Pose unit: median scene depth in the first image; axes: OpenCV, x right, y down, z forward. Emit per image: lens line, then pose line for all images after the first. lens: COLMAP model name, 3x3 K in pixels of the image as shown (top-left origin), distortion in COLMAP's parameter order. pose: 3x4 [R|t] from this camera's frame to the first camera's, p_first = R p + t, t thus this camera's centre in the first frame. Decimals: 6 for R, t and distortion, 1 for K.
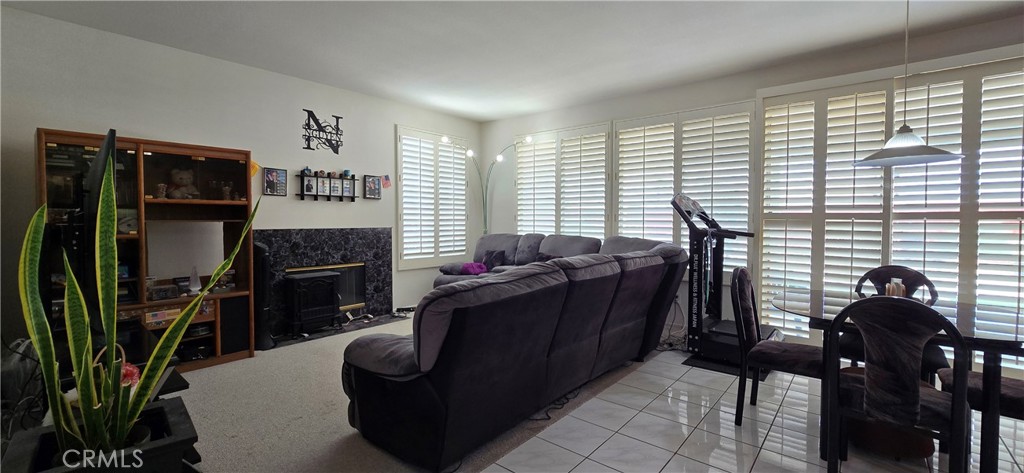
lens RADIAL K [[420.4, 0, 519.2], [0, 420.4, 229.4], [0, 0, 1]] dist [-0.000380, -0.000059]
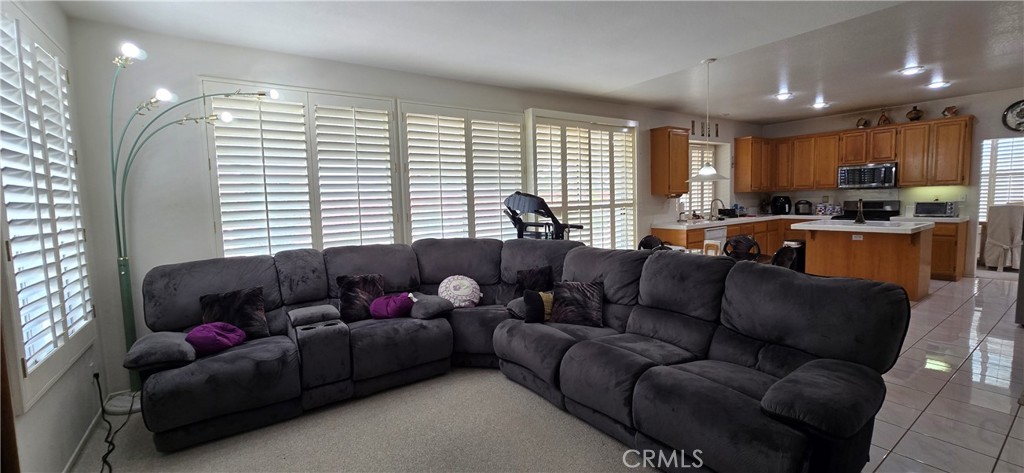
lens RADIAL K [[416.3, 0, 512.4], [0, 416.3, 231.3], [0, 0, 1]] dist [-0.021571, 0.007592]
pose [[0.269024, -0.092224, 0.958708, -0.713254], [0.052245, 0.995337, 0.081087, -0.079740], [-0.961715, 0.028273, 0.272588, 0.797557]]
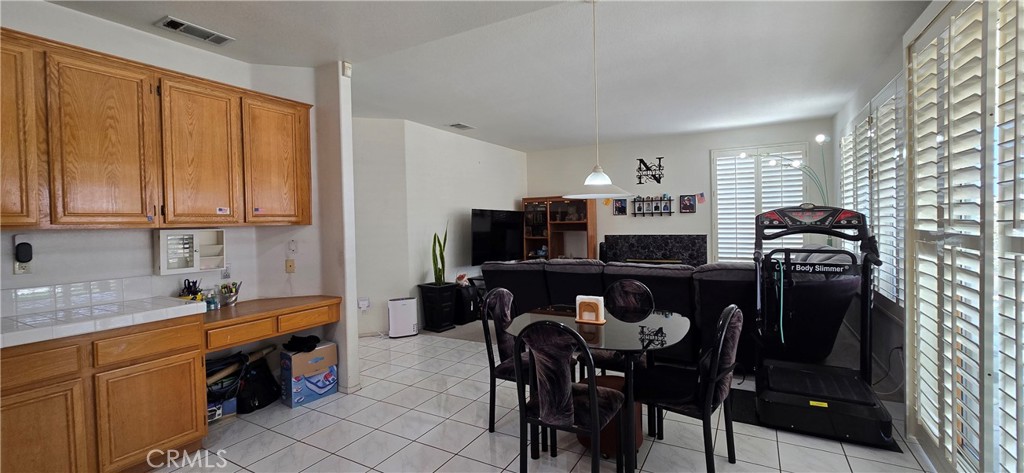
lens RADIAL K [[420.4, 0, 519.2], [0, 420.4, 229.4], [0, 0, 1]] dist [-0.000380, -0.000059]
pose [[0.185976, 0.011321, -0.982489, 1.181600], [-0.001727, 0.999936, 0.011195, -0.047960], [0.982553, -0.000385, 0.185984, 0.334015]]
